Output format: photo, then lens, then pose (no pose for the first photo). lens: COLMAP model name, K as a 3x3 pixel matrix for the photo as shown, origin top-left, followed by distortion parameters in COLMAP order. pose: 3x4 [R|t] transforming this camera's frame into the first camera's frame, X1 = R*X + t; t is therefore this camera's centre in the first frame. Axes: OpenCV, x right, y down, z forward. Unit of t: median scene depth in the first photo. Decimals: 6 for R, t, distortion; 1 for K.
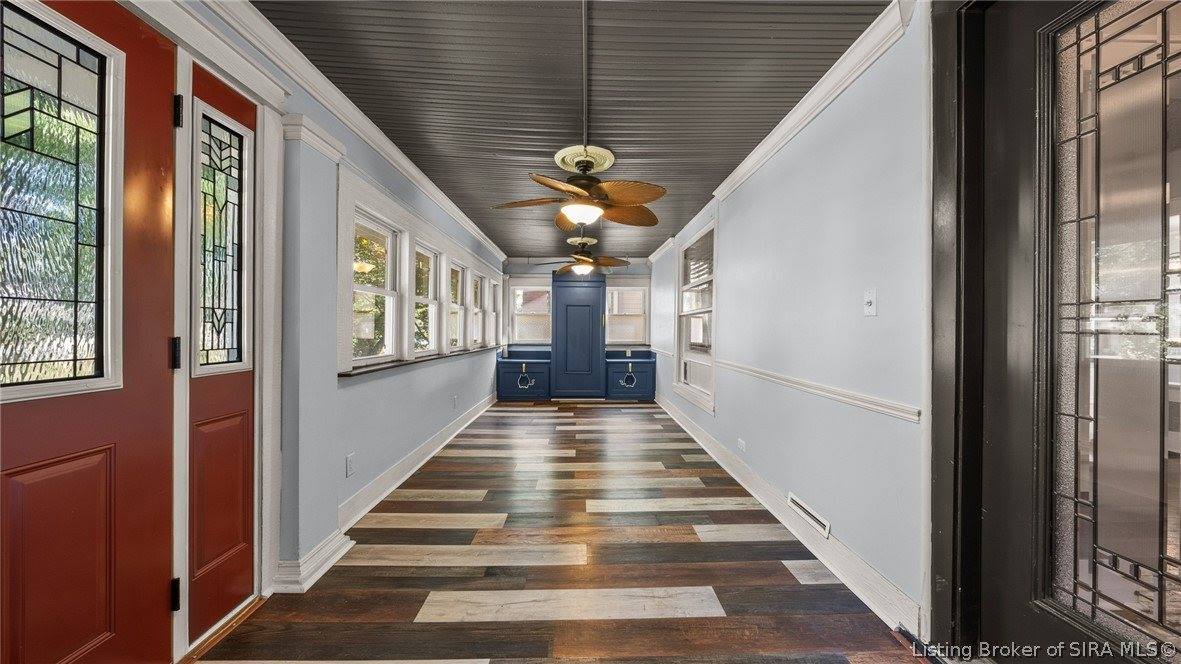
lens RADIAL K [[428.5, 0, 589.4], [0, 428.5, 332.9], [0, 0, 1]] dist [-0.002269, 0.000505]
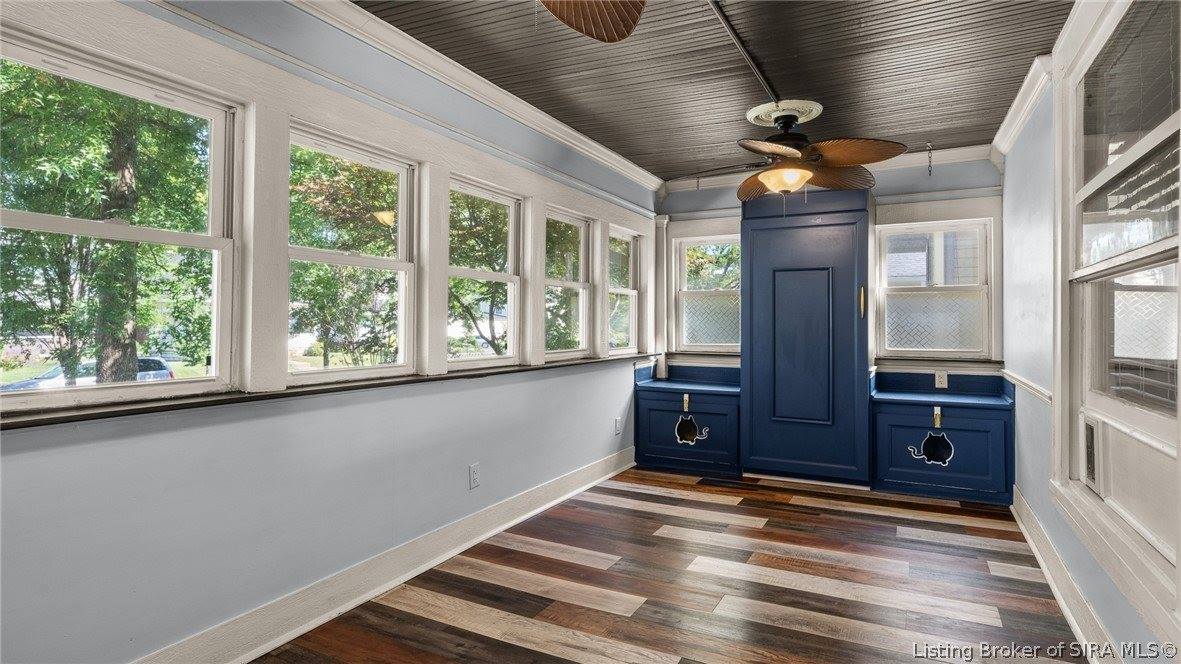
lens RADIAL K [[630.5, 0, 589.3], [0, 630.5, 312.5], [0, 0, 1]] dist [-0.001166, -0.000415]
pose [[0.865844, -0.010629, -0.500202, 0.109096], [-0.002827, 0.999654, -0.026135, -0.001225], [0.500307, 0.024043, 0.865514, 0.325450]]
